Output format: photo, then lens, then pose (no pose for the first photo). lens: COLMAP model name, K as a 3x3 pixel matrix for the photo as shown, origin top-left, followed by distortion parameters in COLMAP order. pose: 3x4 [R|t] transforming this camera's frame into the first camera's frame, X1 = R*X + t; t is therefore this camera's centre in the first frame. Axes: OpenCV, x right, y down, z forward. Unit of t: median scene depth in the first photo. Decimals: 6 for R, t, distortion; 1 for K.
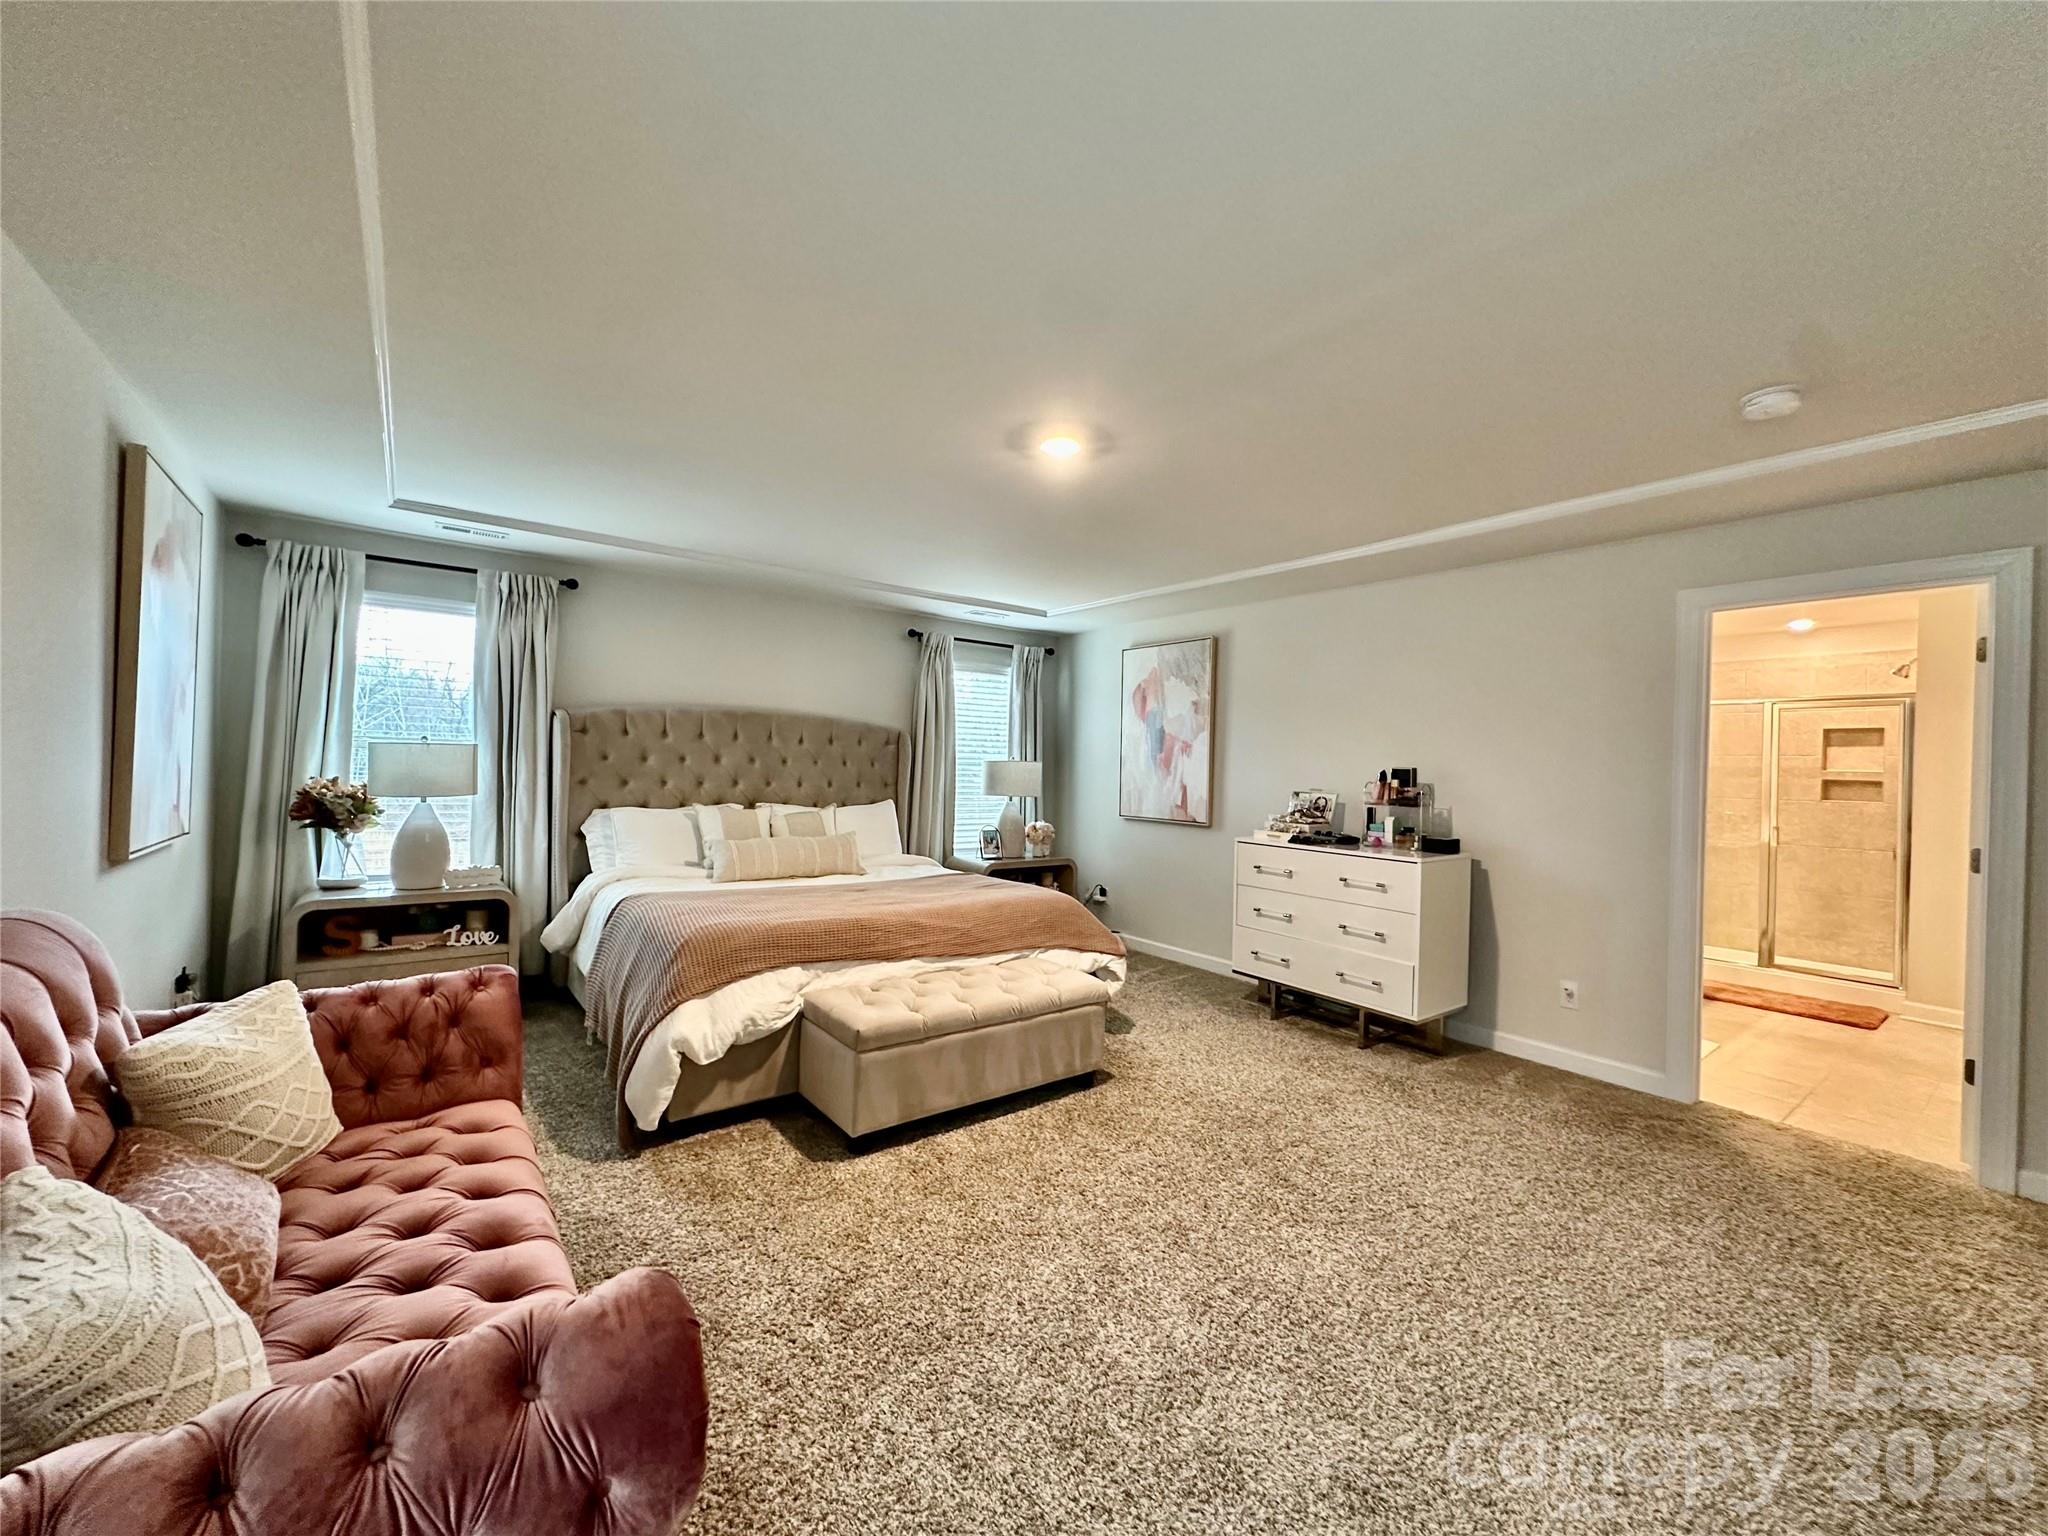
lens RADIAL K [[835.5, 0, 1024.0], [0, 835.5, 768.0], [0, 0, 1]] dist [-0.005377, -0.000113]
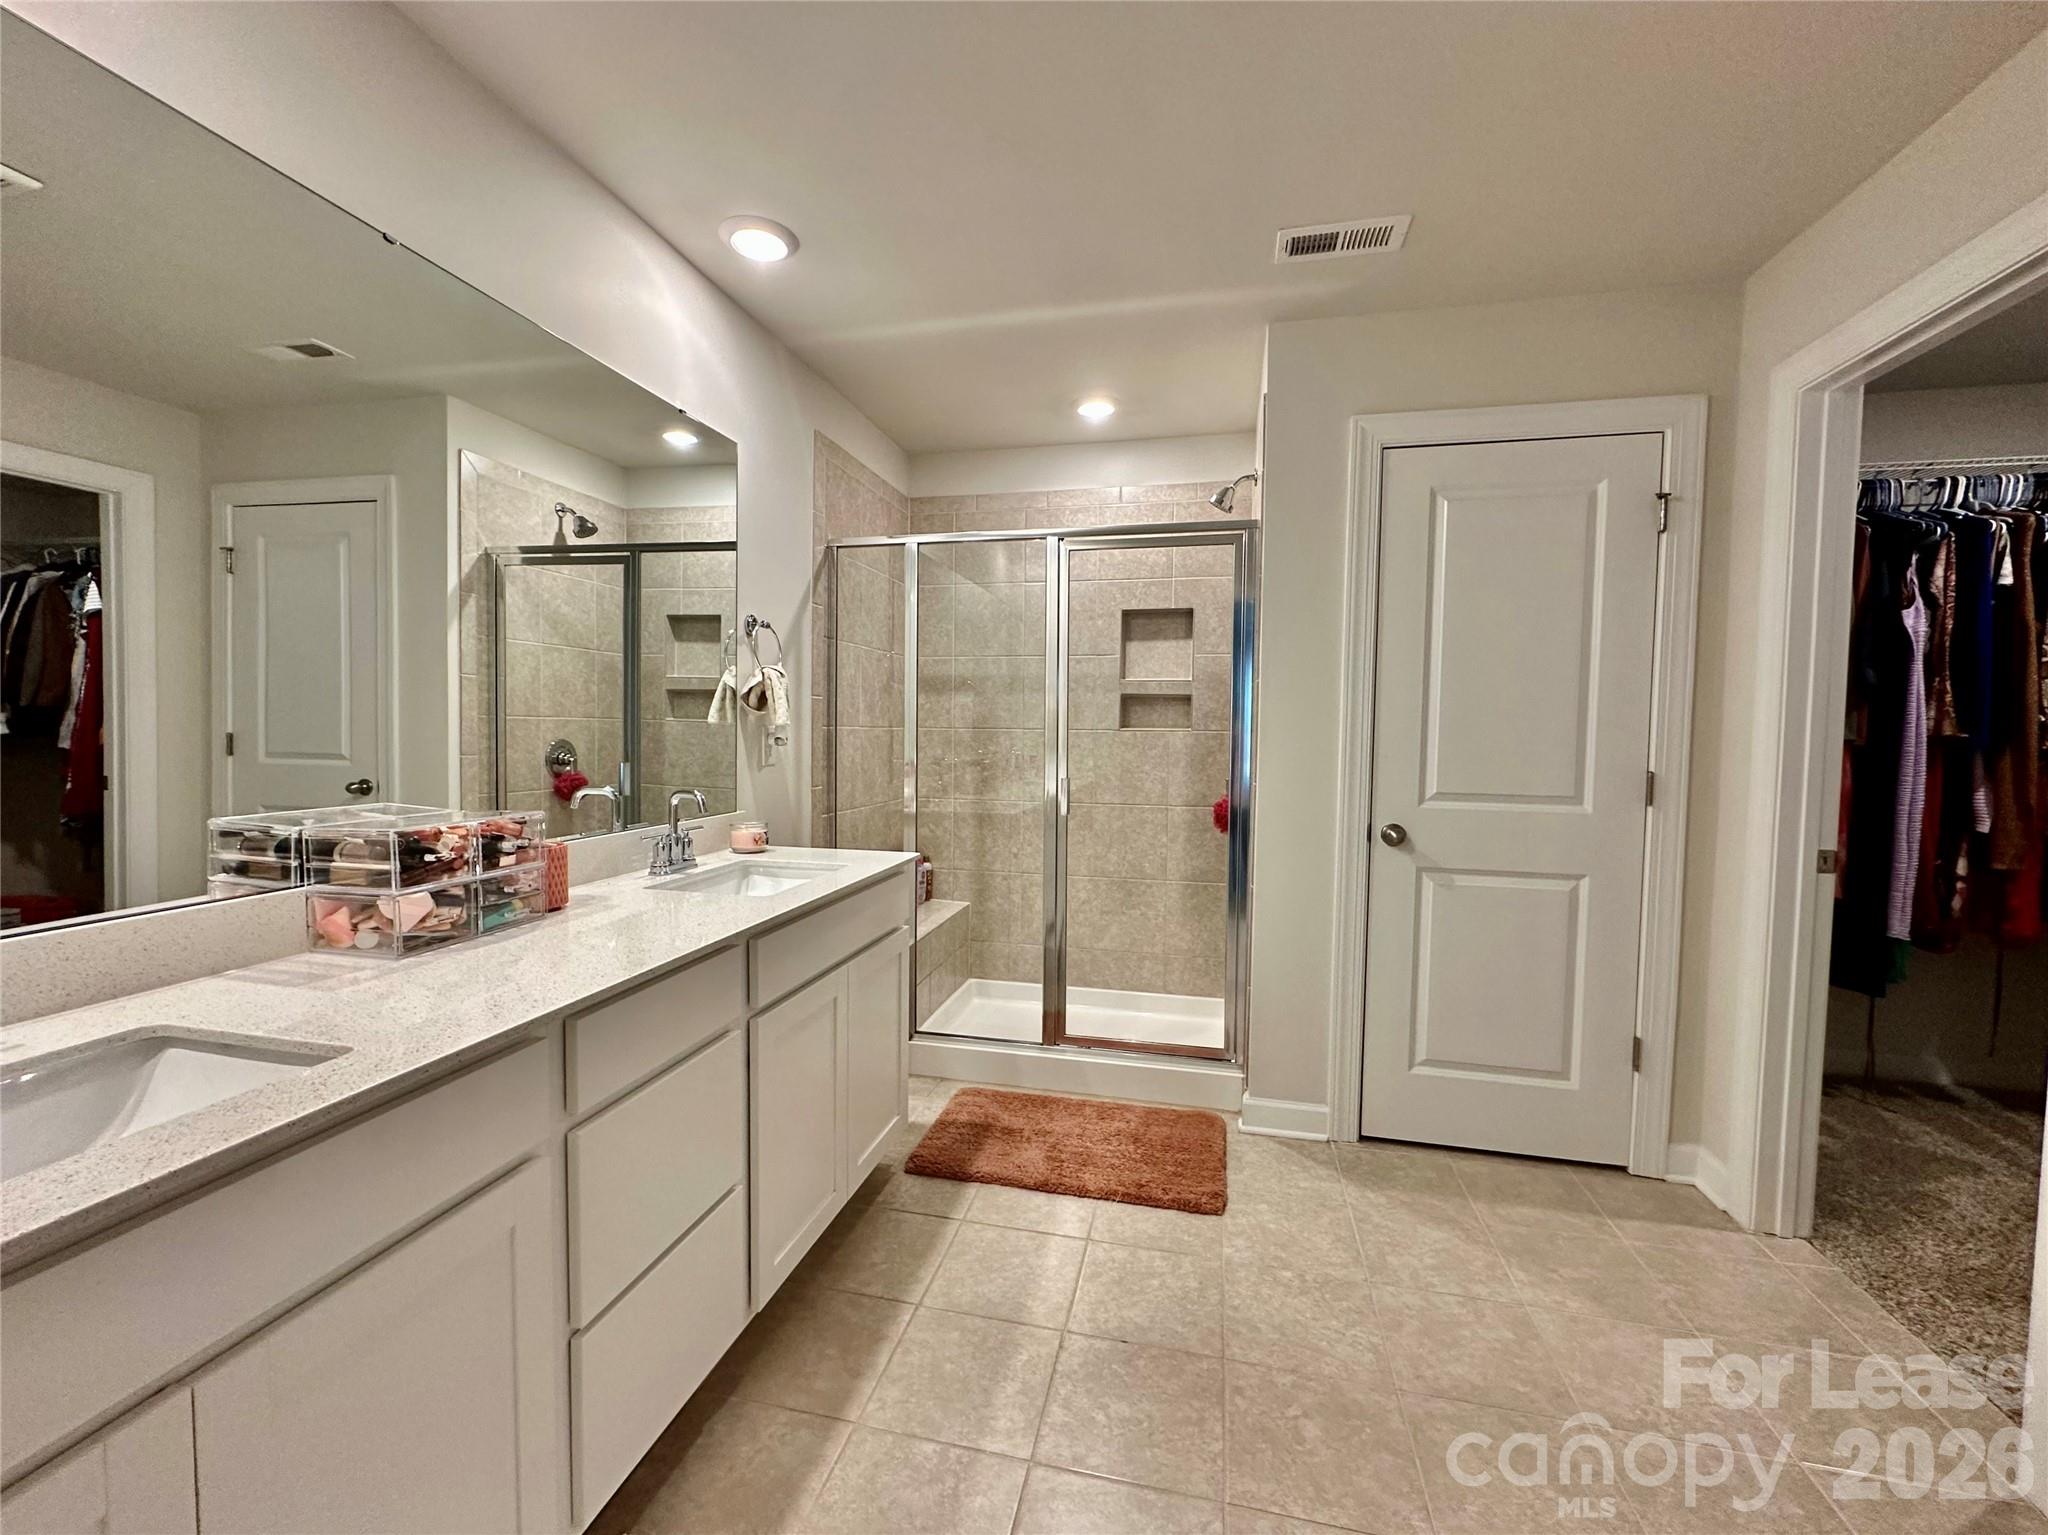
lens RADIAL K [[835.5, 0, 1024.0], [0, 835.5, 767.5], [0, 0, 1]] dist [-0.005377, -0.000113]
pose [[0.769872, -0.045350, 0.636585, 0.485791], [0.005219, 0.997886, 0.064778, 0.026060], [-0.638177, -0.046549, 0.768481, 0.542027]]
